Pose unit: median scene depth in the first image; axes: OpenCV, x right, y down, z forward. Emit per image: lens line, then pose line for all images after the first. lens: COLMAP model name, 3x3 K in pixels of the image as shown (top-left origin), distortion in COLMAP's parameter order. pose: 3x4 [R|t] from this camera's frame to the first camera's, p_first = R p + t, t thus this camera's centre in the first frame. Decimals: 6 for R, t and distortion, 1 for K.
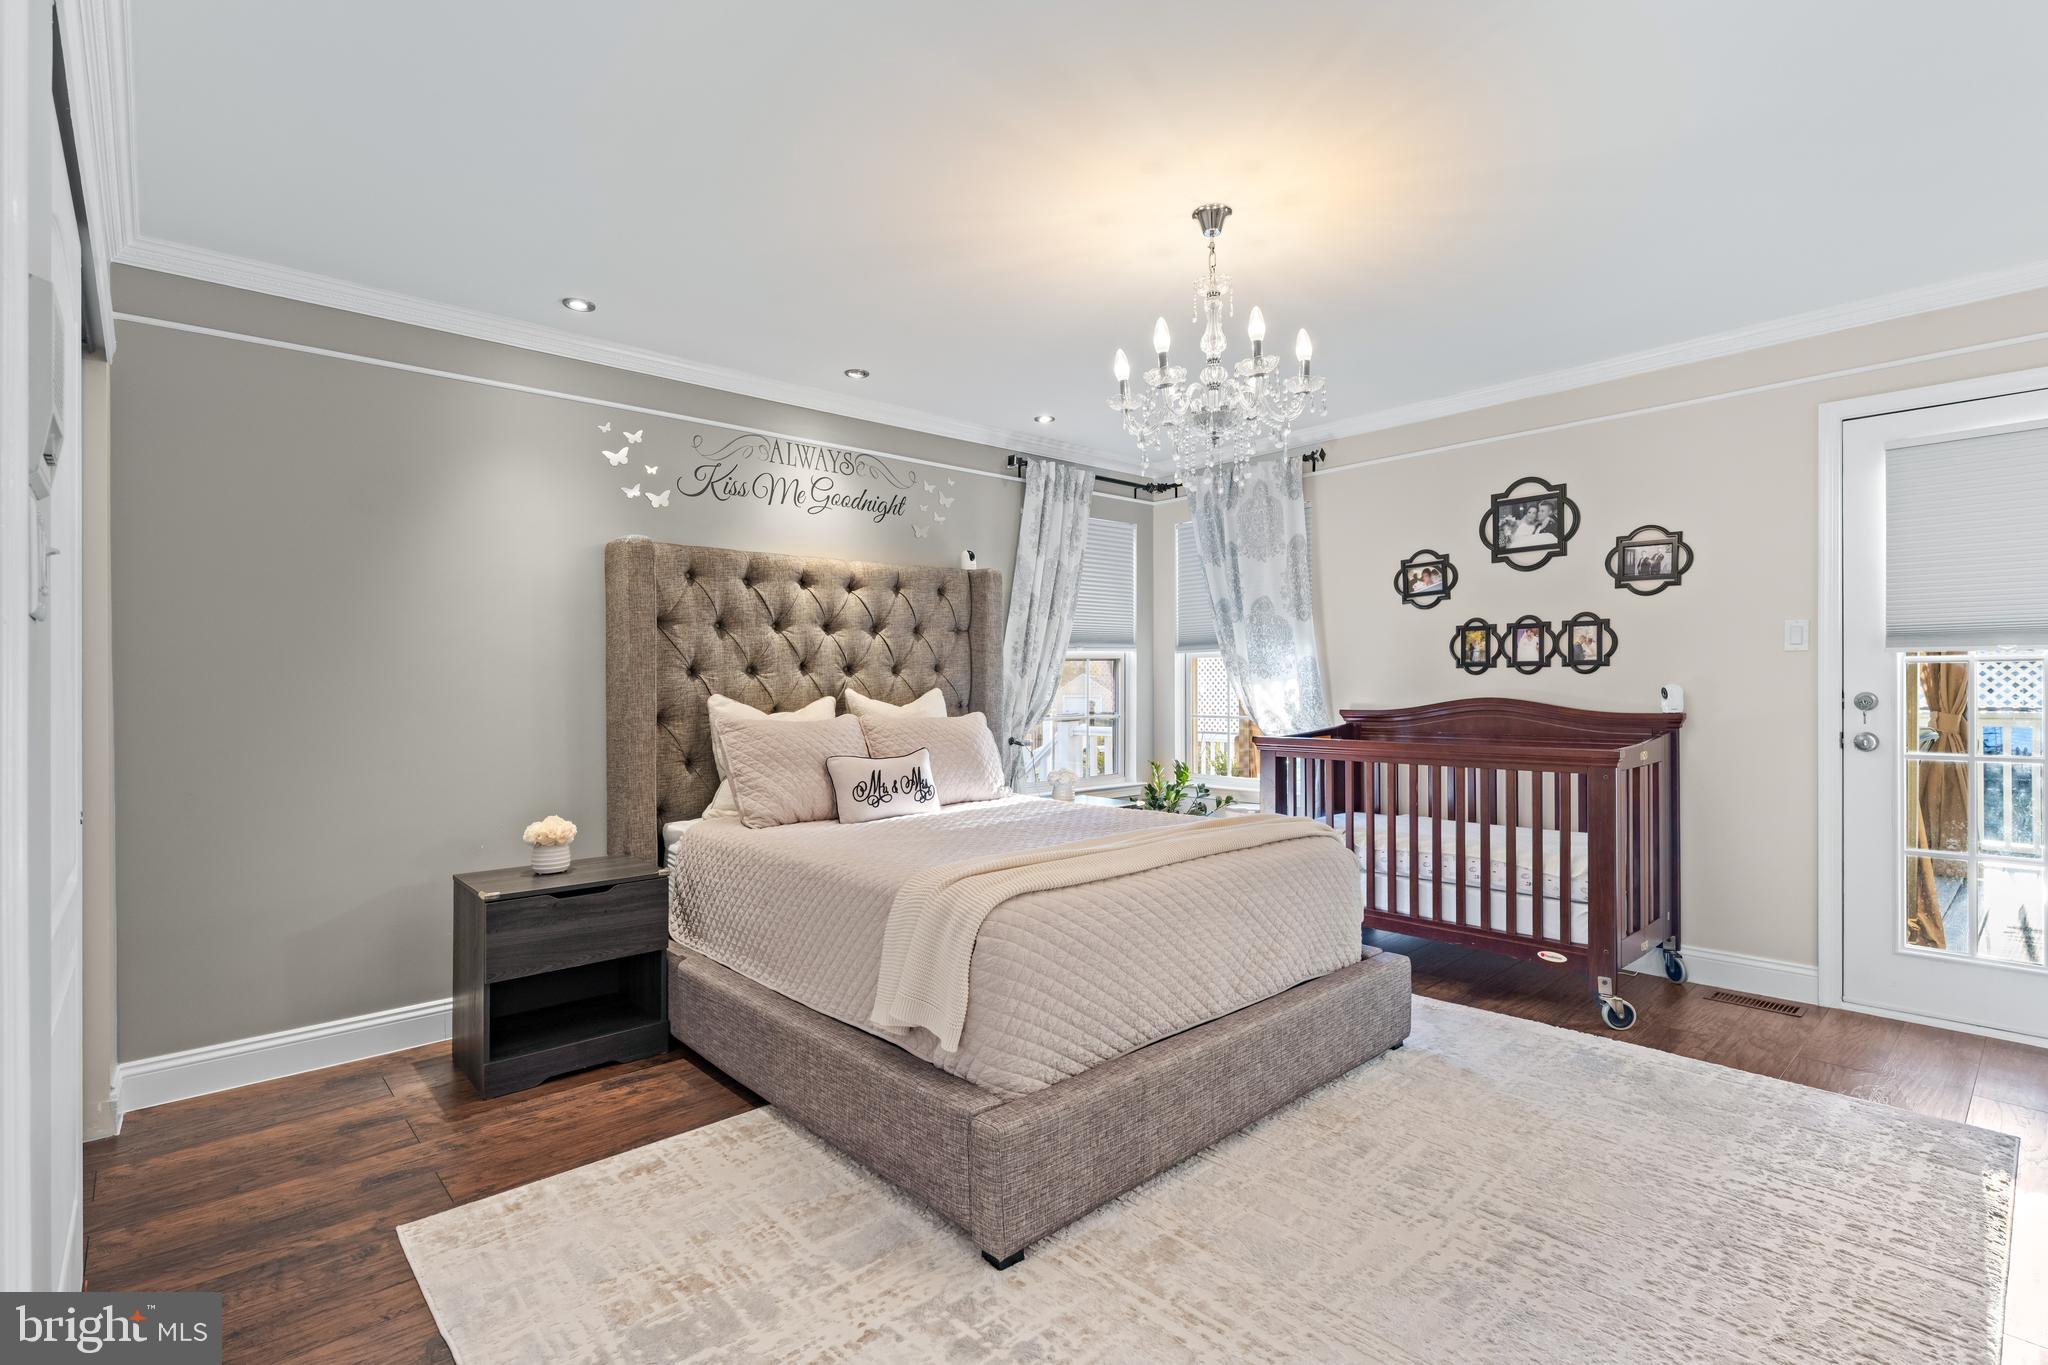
lens RADIAL K [[954.0, 0, 1035.3], [0, 954.0, 735.9], [0, 0, 1]] dist [0.000056, 0.000945]
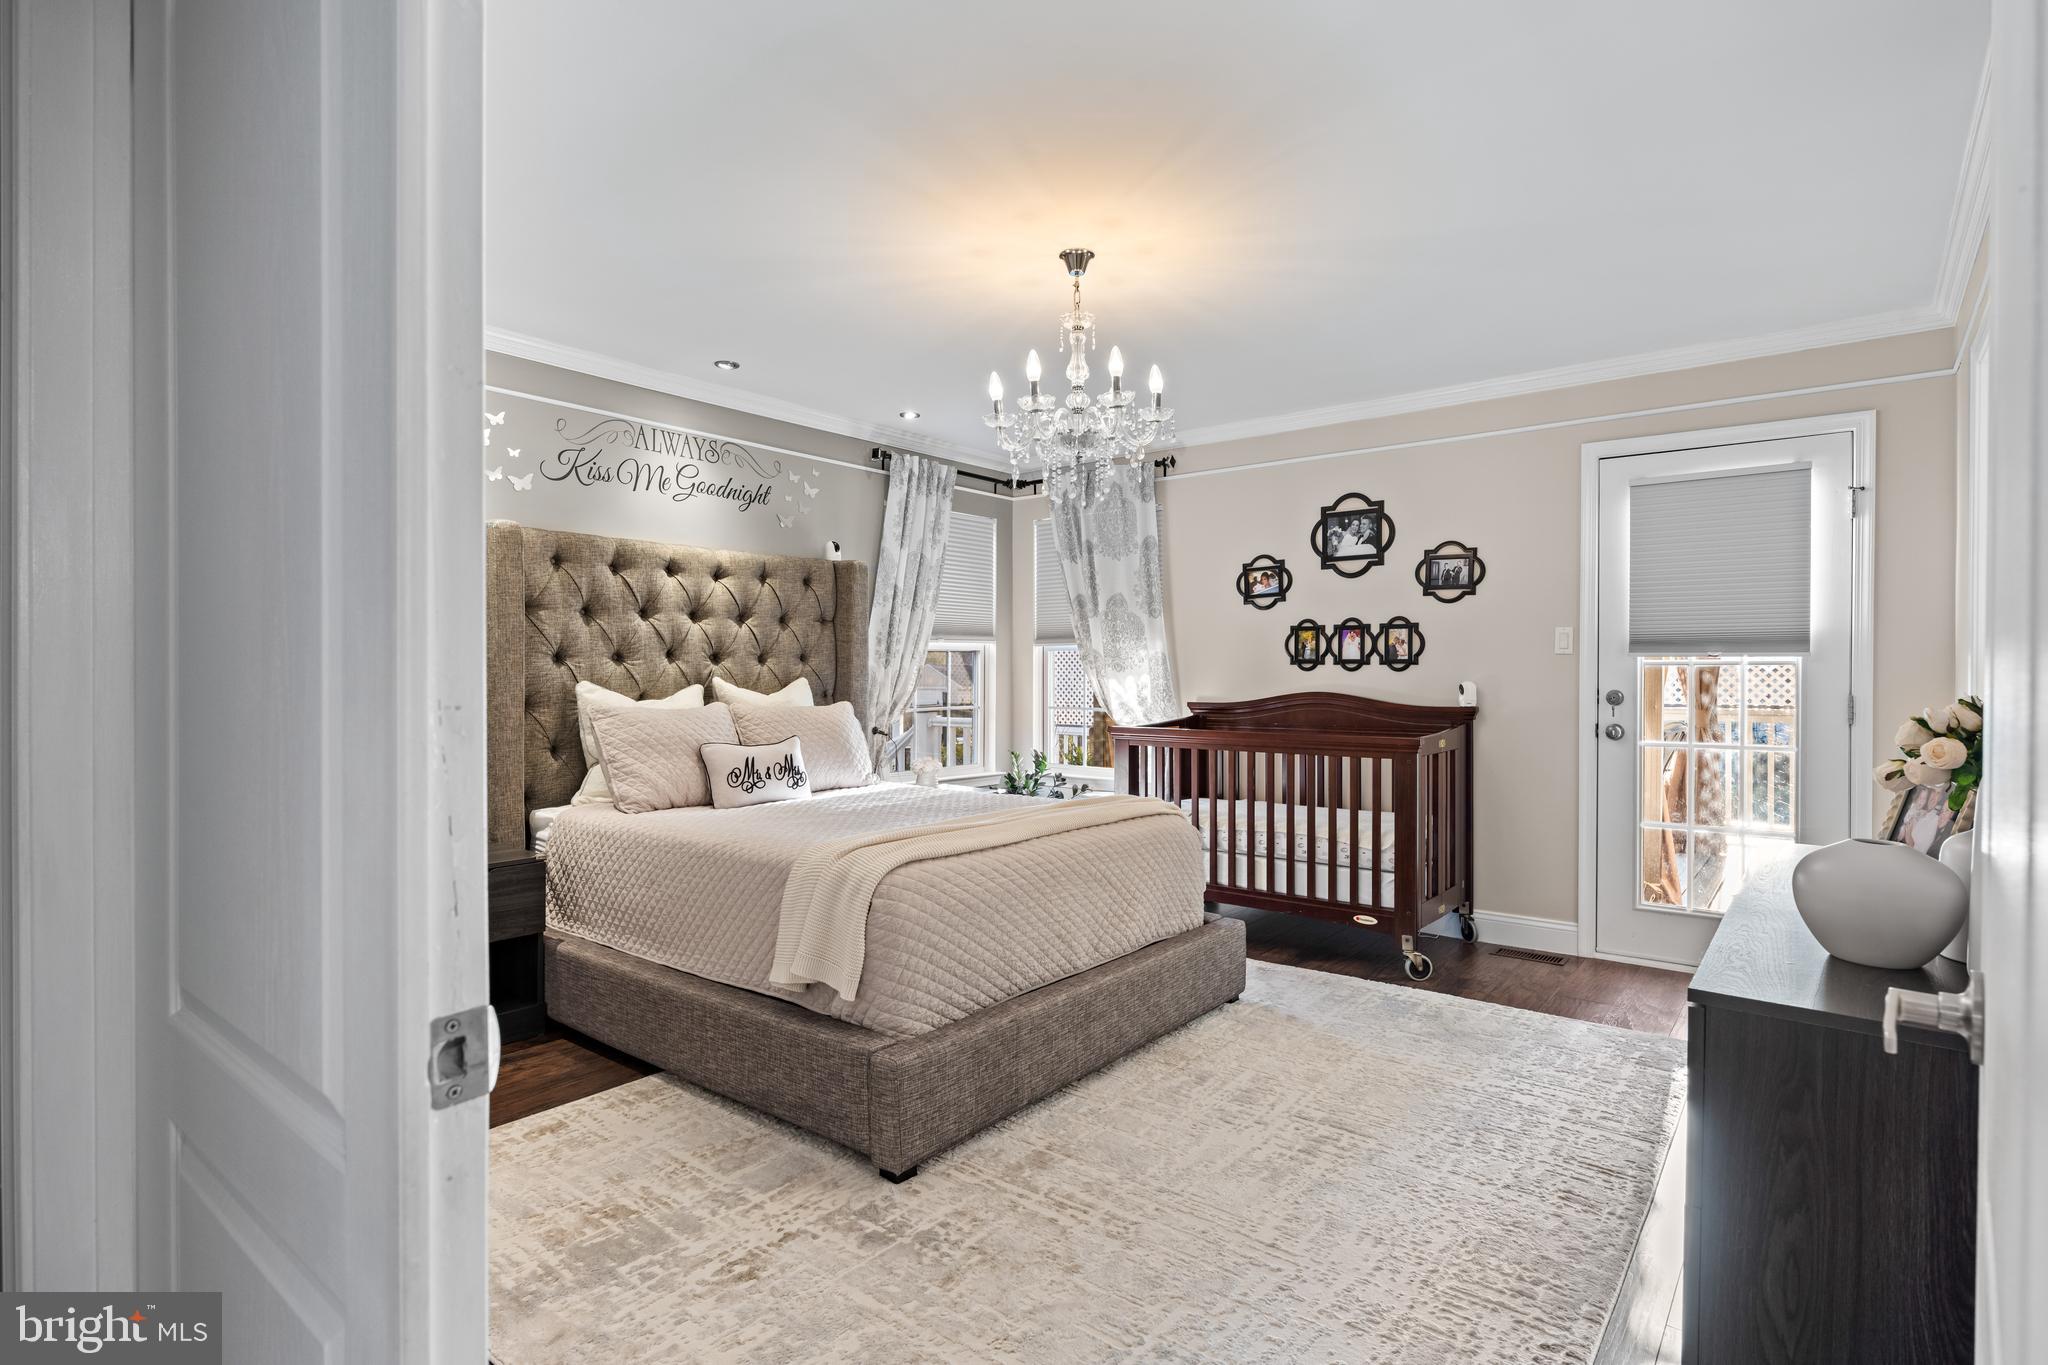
lens RADIAL K [[1024.5, 0, 1033.4], [0, 1024.5, 735.7], [0, 0, 1]] dist [0.007778, -0.000468]
pose [[0.987794, 0.002714, 0.155743, -0.037817], [-0.003472, 0.999983, 0.004591, 0.007000], [-0.155728, -0.005075, 0.987787, -0.135867]]
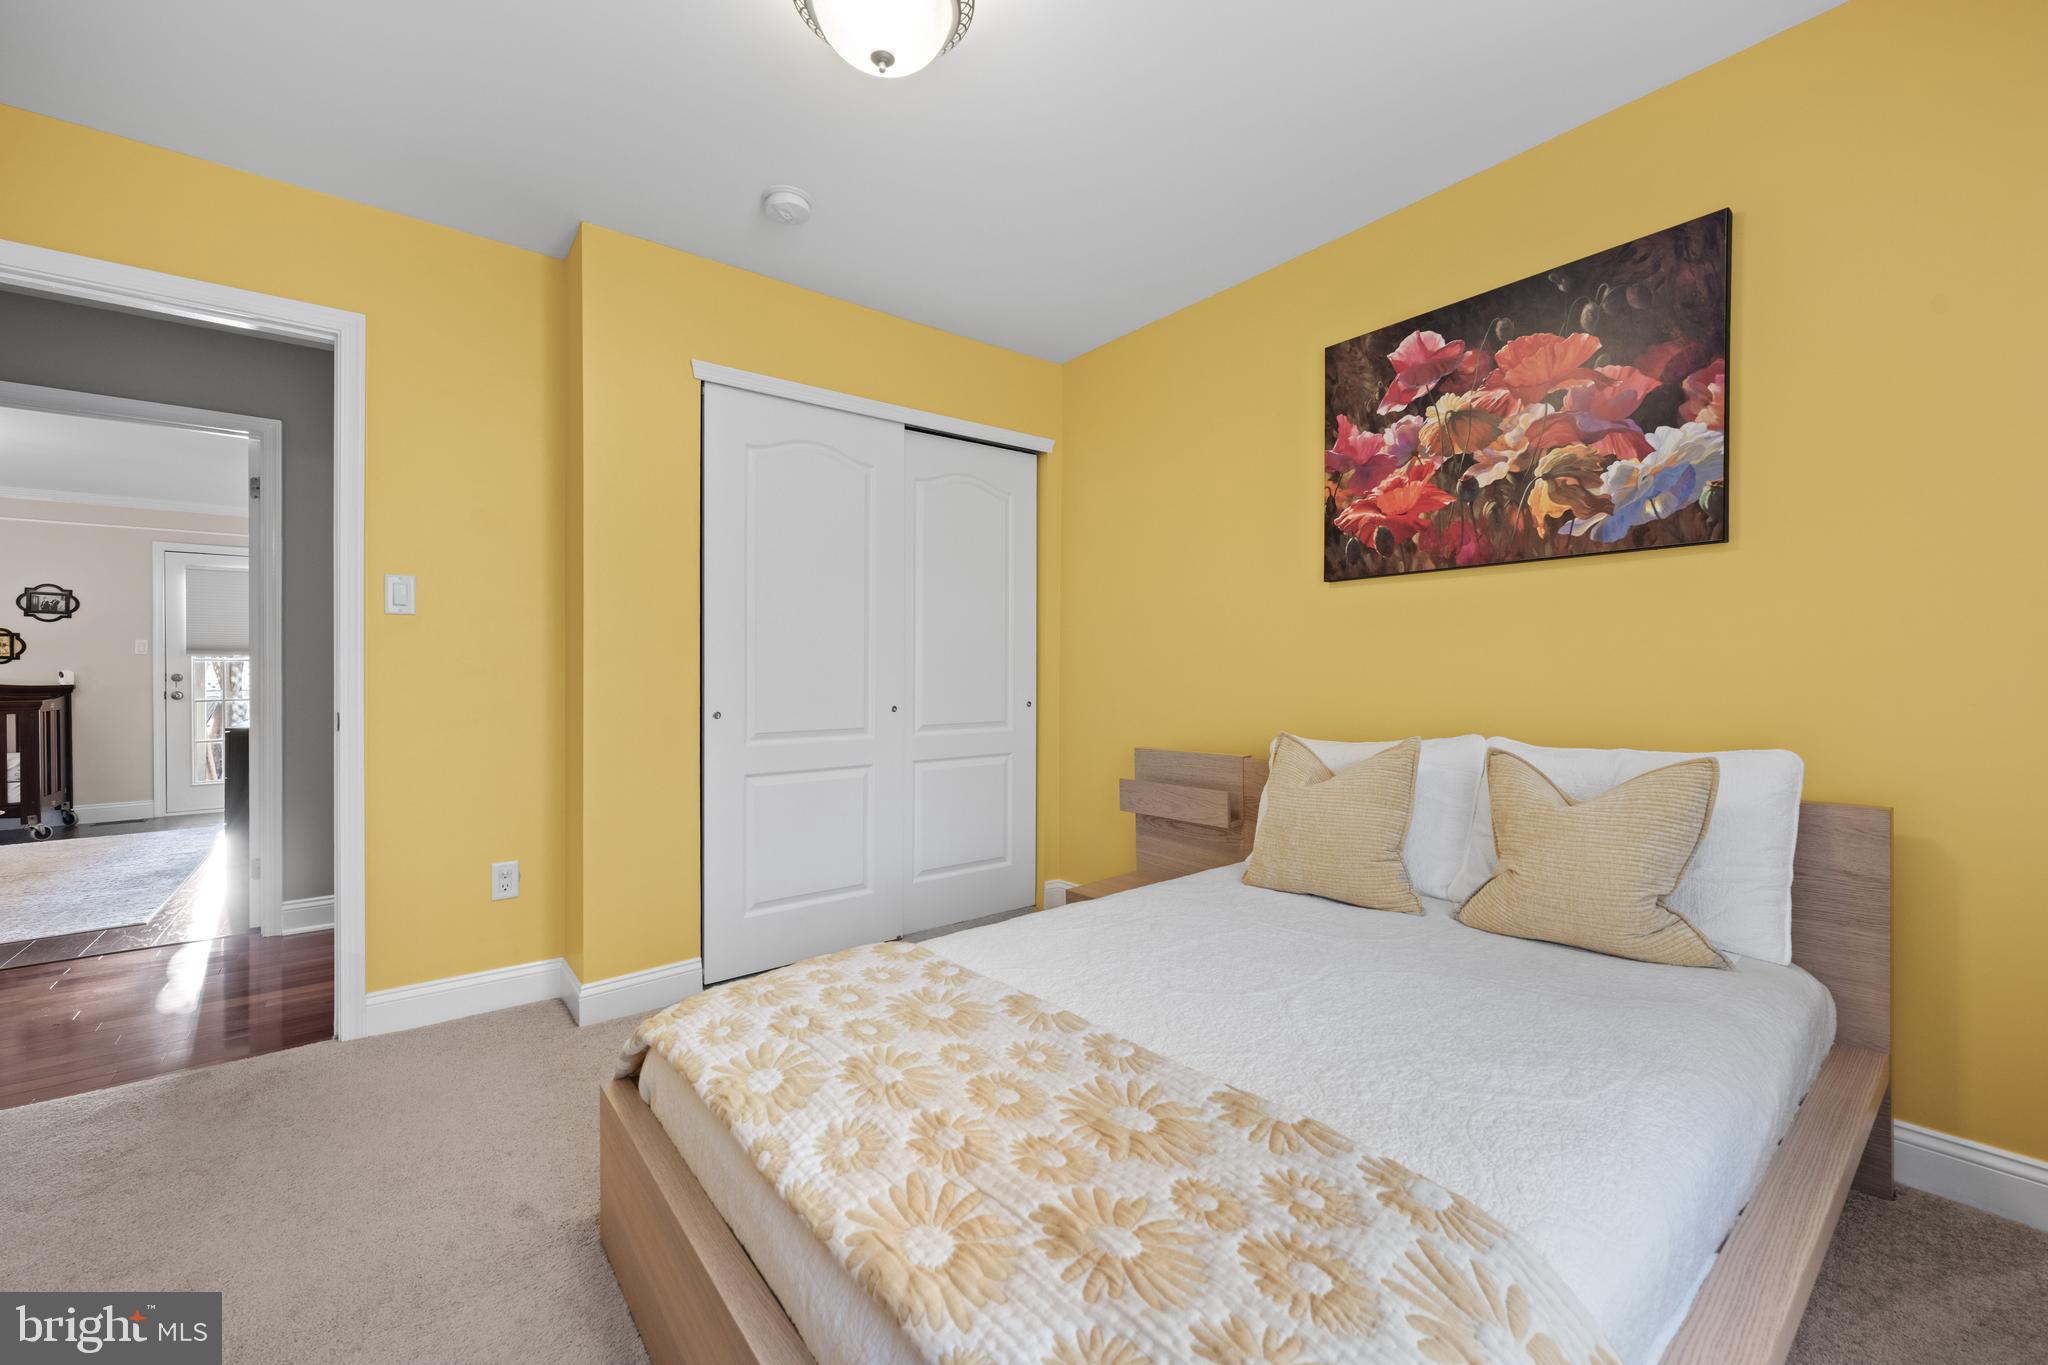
lens RADIAL K [[828.8, 0, 1039.2], [0, 828.8, 641.3], [0, 0, 1]] dist [0.002182, -0.000074]
pose [[0.068368, 0.042237, 0.996766, -0.884916], [0.055711, 0.997383, -0.046084, 0.076172], [-0.996103, 0.058681, 0.065836, -1.082823]]
